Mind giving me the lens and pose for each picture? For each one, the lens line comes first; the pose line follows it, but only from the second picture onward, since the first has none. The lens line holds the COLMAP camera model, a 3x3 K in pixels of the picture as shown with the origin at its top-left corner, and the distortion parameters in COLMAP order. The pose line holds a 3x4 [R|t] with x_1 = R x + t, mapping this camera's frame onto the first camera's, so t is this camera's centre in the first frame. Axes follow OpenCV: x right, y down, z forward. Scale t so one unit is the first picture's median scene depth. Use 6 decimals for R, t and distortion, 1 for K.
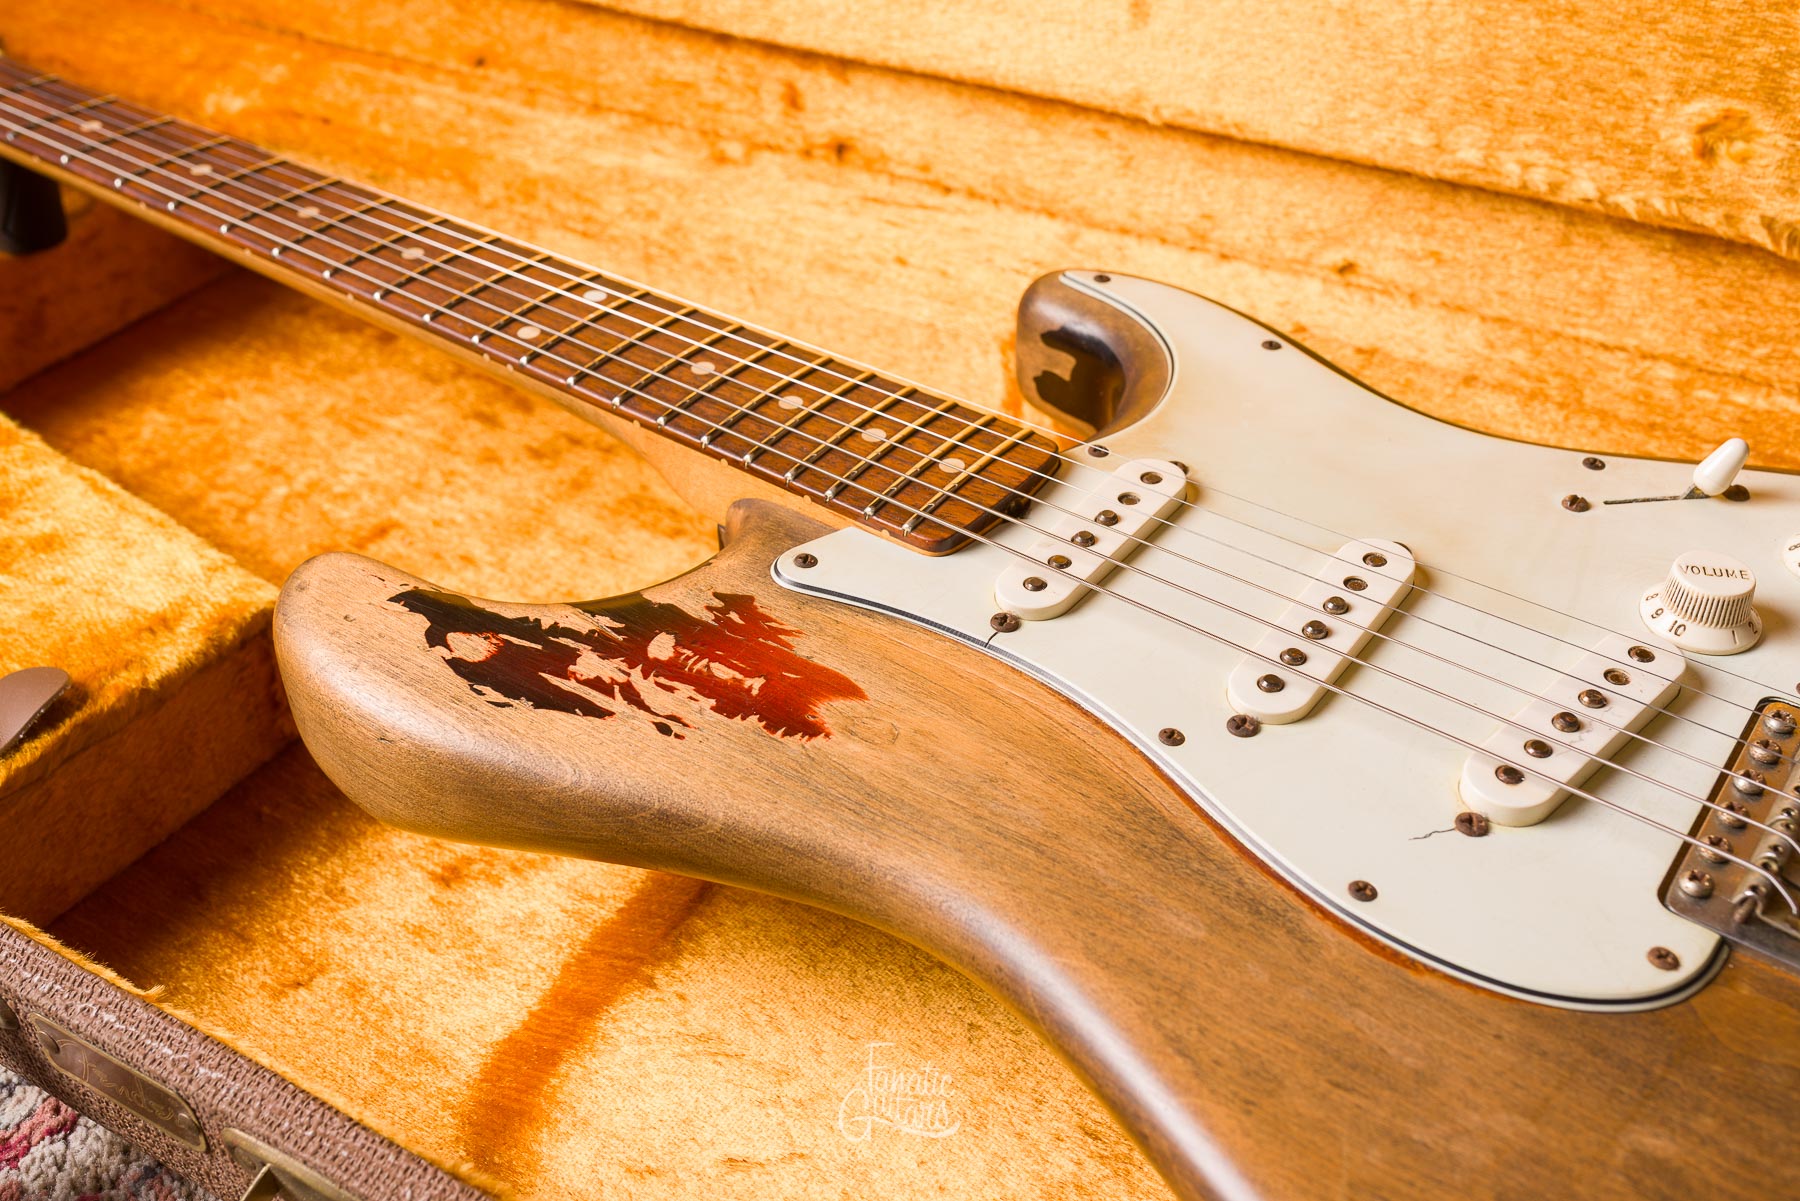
lens RADIAL K [[1772.3, 0, 898.6], [0, 1772.3, 600.9], [0, 0, 1]] dist [-0.002205, 0.003734]
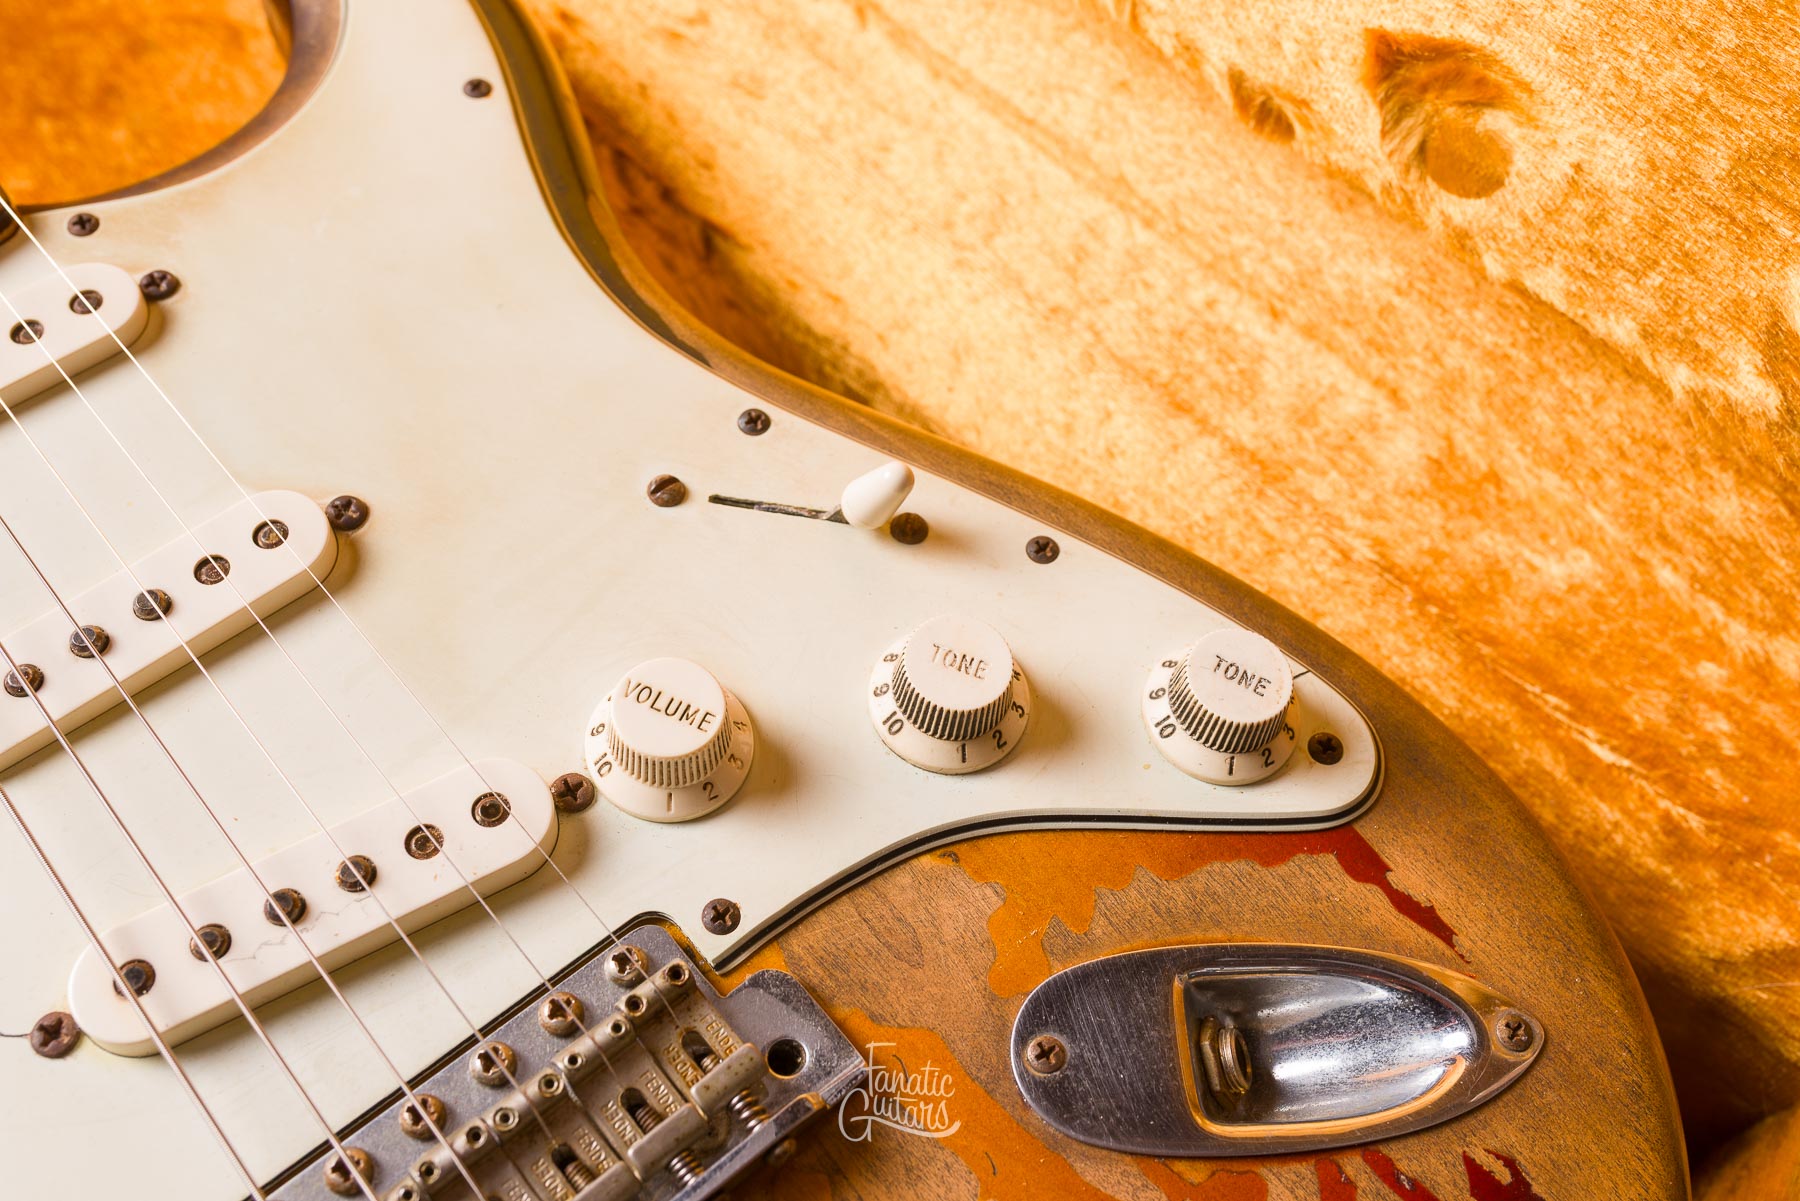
lens RADIAL K [[1813.3, 0, 897.4], [0, 1813.3, 599.7], [0, 0, 1]] dist [-0.003139, 0.000464]
pose [[0.970085, 0.241041, -0.028898, 0.472814], [-0.216118, 0.911681, 0.349472, -0.264827], [0.110583, -0.332772, 0.936501, 0.324783]]
